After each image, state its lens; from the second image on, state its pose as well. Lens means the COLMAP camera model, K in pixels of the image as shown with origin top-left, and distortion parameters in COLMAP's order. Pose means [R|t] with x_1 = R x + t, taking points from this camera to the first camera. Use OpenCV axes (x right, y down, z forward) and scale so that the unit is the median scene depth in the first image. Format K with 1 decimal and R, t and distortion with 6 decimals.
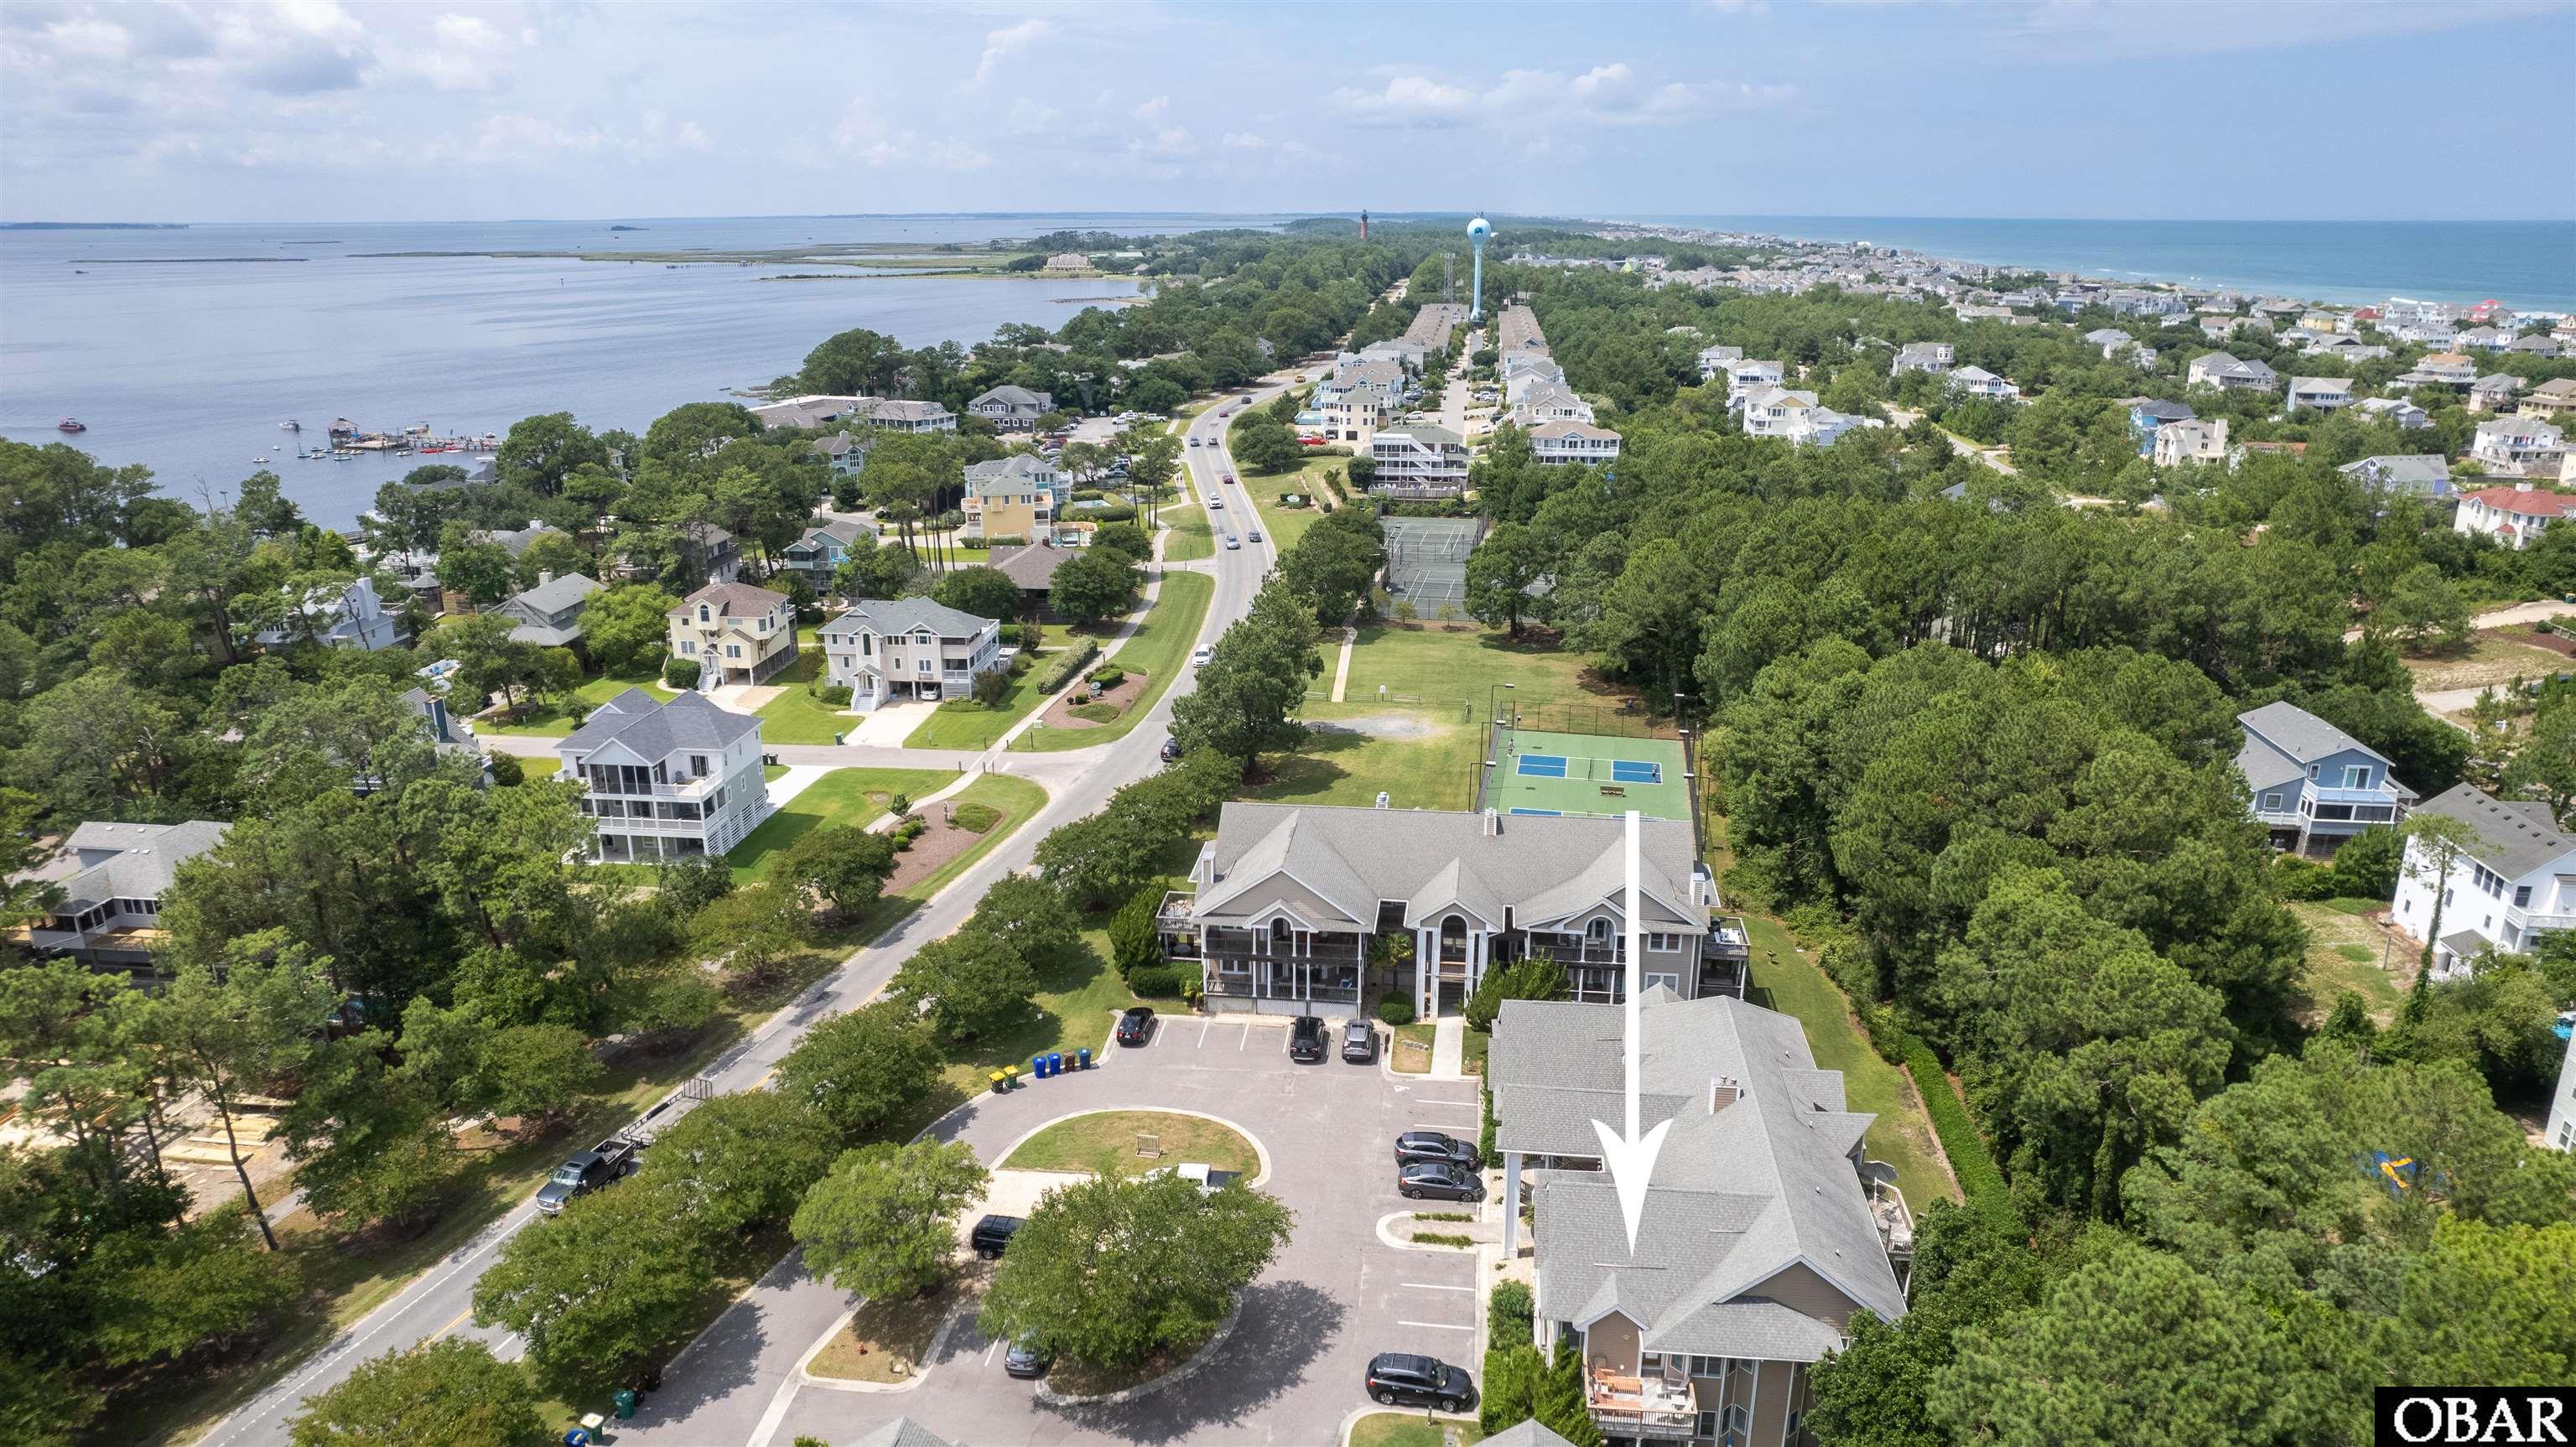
lens RADIAL K [[1631.9, 0, 1288.0], [0, 1631.9, 723.5], [0, 0, 1]] dist [-0.098845, 0.075996]
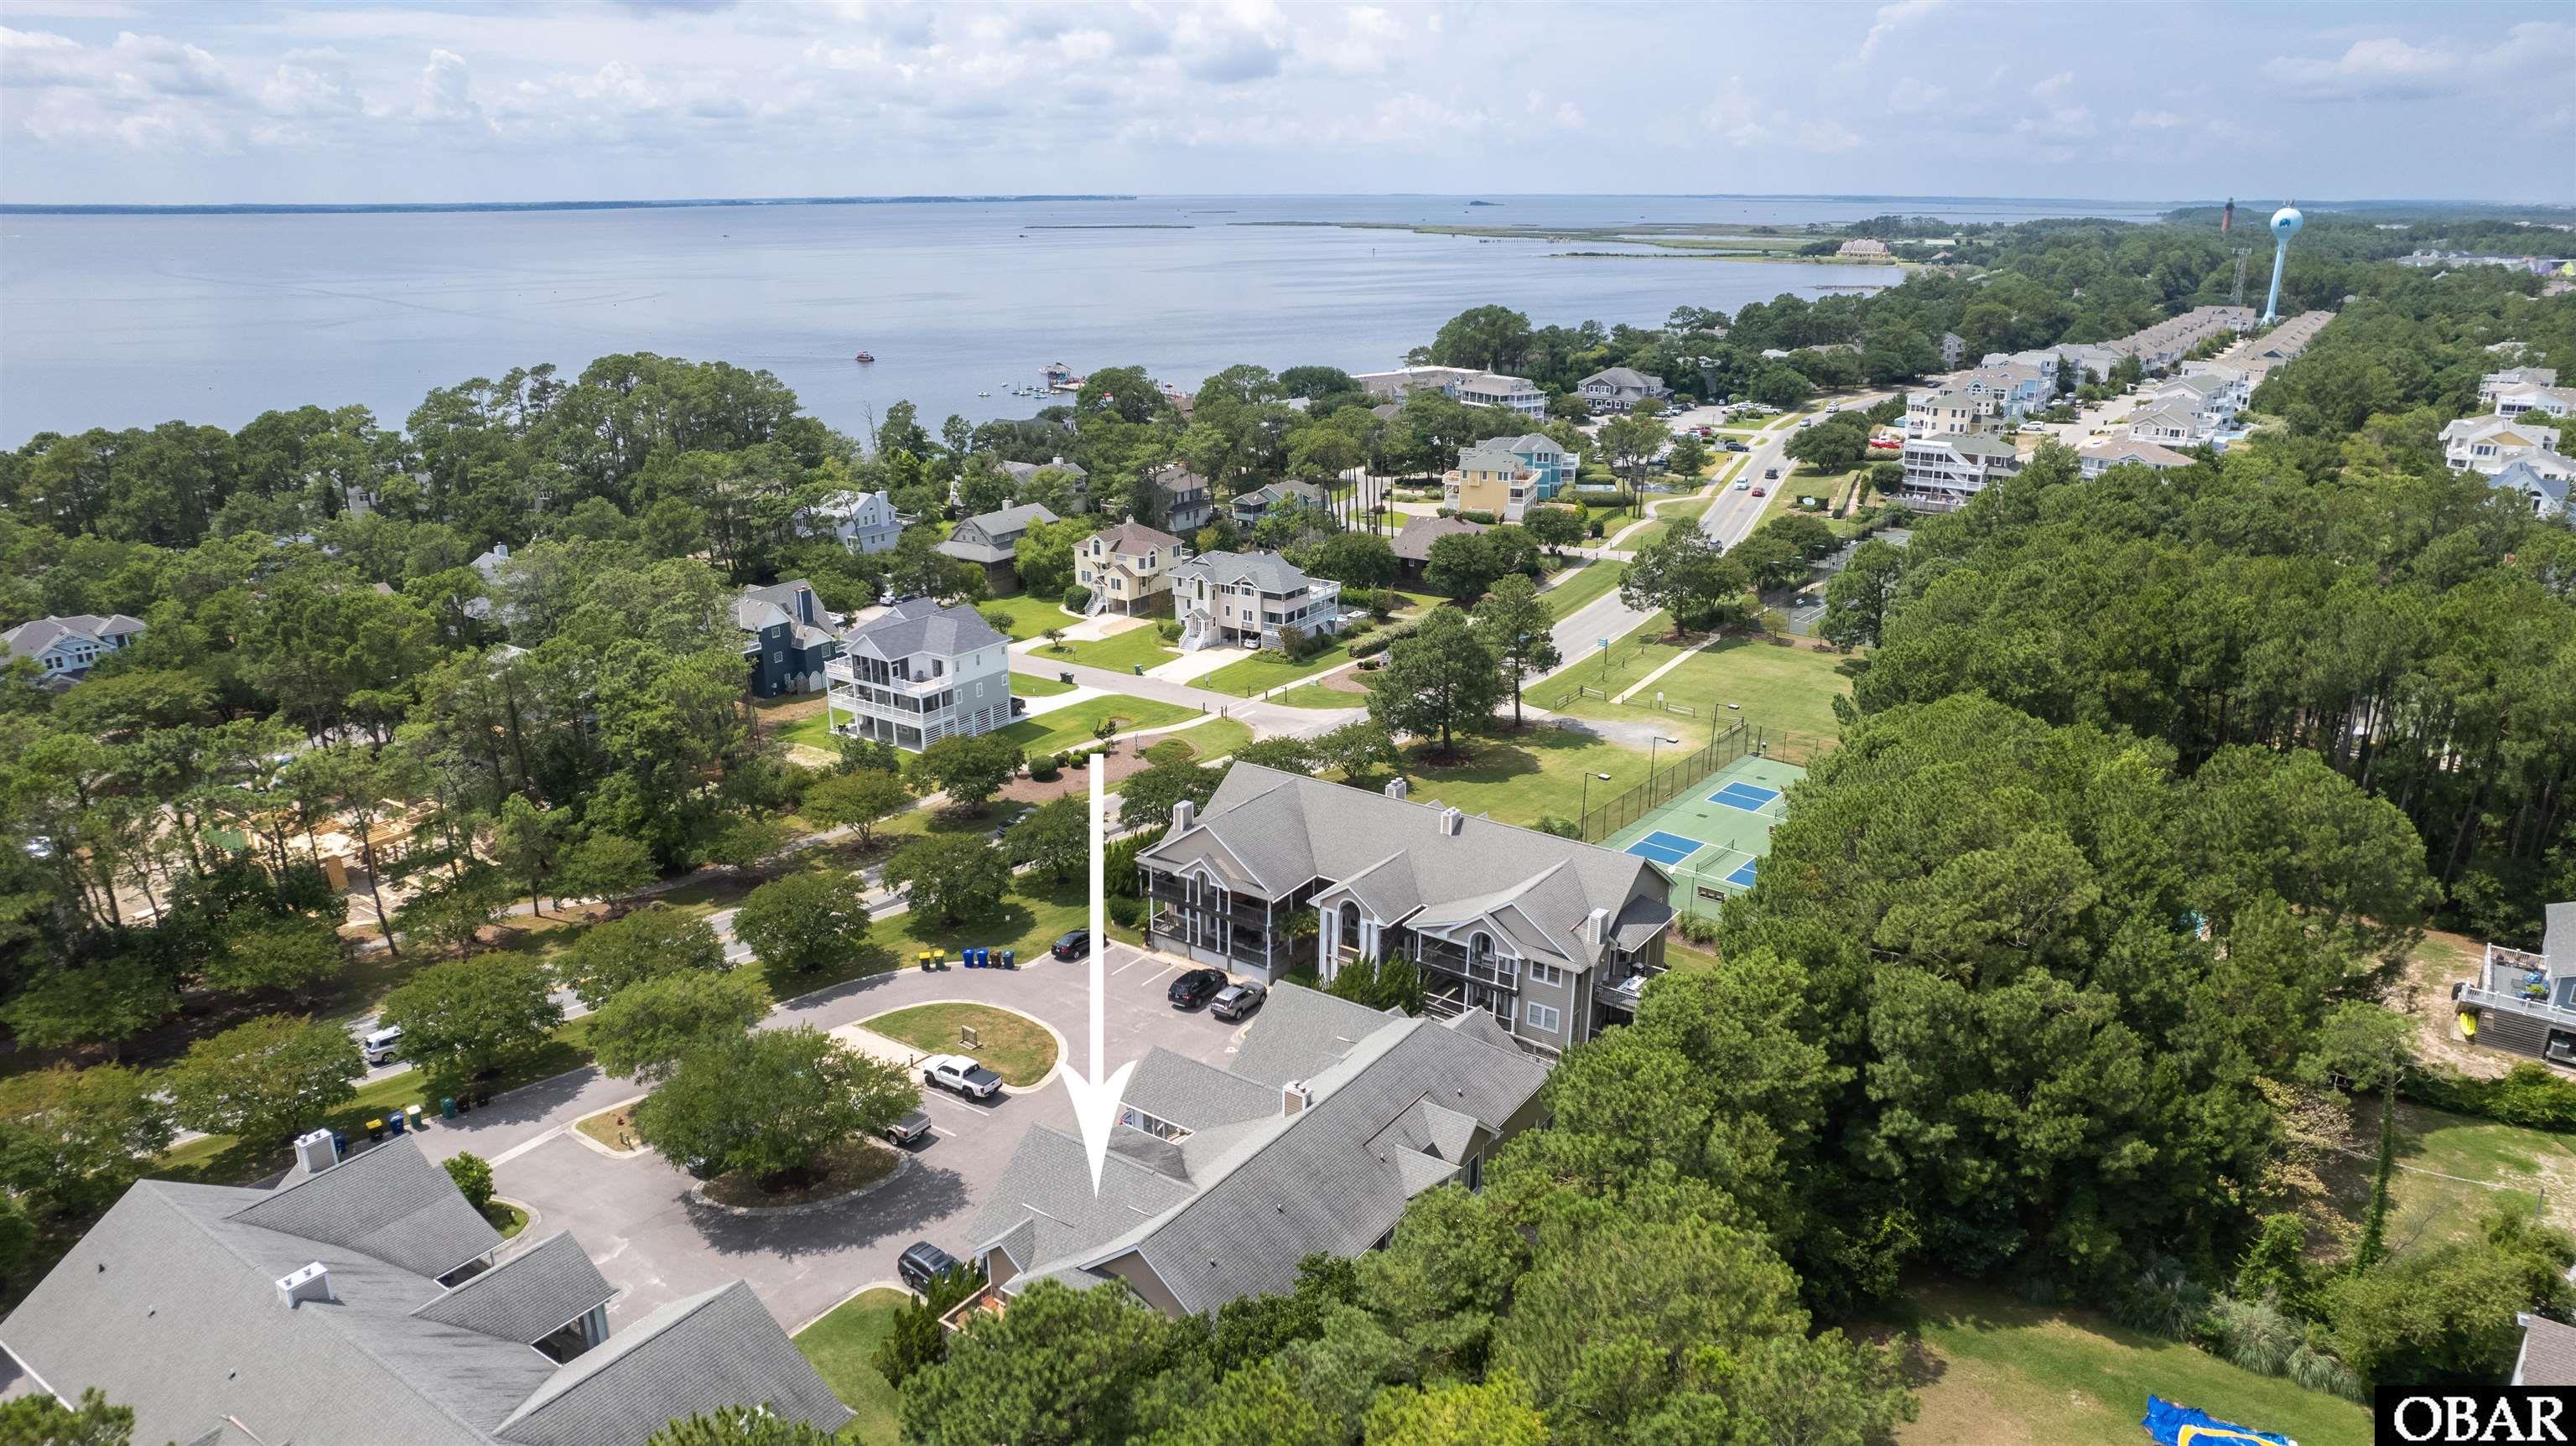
lens RADIAL K [[1631.8, 0, 1288.0], [0, 1631.8, 723.0], [0, 0, 1]] dist [-0.098845, 0.075996]
pose [[0.877360, 0.145530, -0.457231, 0.211579], [-0.140449, 0.989051, 0.045298, -0.012485], [0.458817, 0.024475, 0.888194, 0.037992]]
